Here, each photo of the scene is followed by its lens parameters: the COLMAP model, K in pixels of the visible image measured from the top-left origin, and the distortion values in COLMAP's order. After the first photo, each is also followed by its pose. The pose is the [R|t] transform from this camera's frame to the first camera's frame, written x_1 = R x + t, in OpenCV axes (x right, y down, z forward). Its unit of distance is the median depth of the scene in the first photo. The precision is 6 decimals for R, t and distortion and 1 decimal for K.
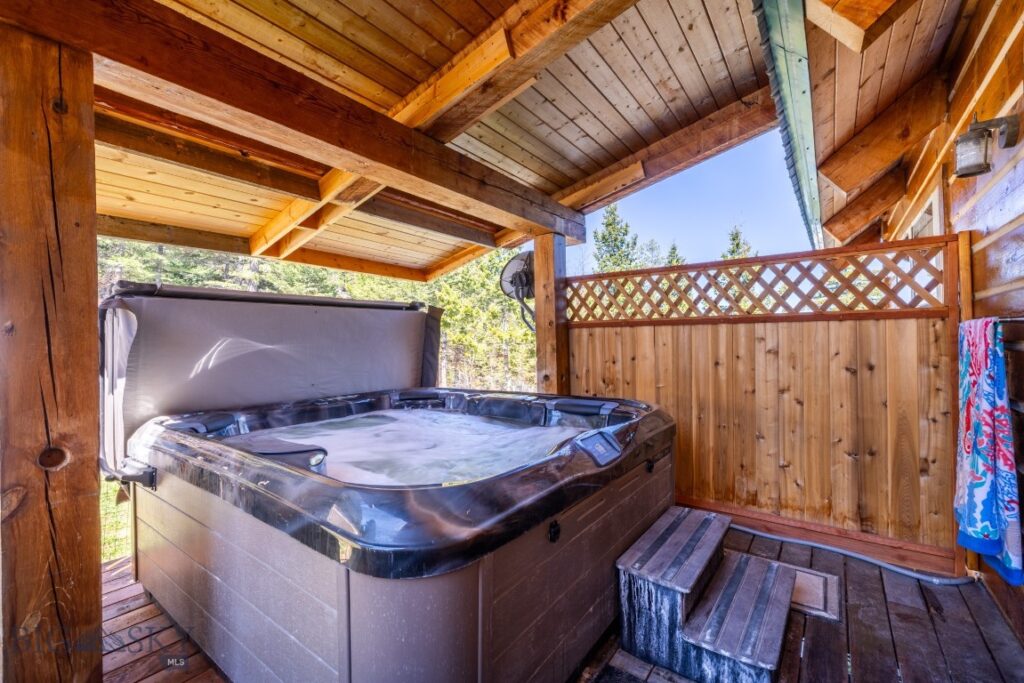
lens RADIAL K [[436.8, 0, 512.0], [0, 436.8, 341.5], [0, 0, 1]] dist [0.000946, 0.000053]
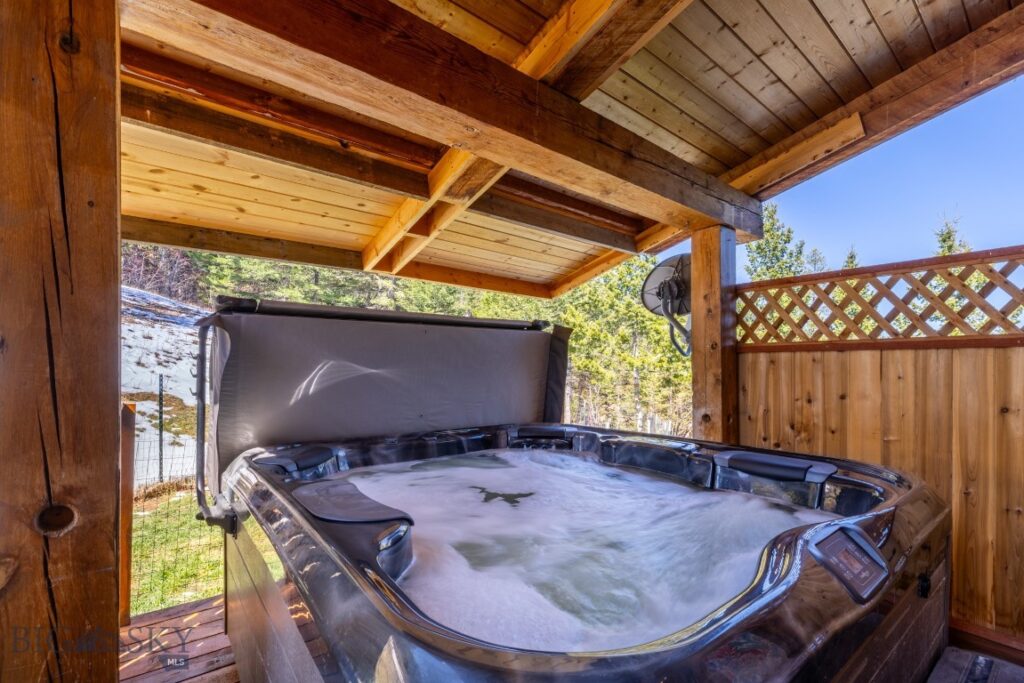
lens RADIAL K [[447.8, 0, 517.8], [0, 447.8, 352.2], [0, 0, 1]] dist [0.000855, 0.000178]
pose [[0.965106, 0.006400, -0.261781, -0.041893], [-0.015321, 0.999369, -0.032049, -0.001510], [0.261410, 0.034942, 0.964595, 0.199825]]
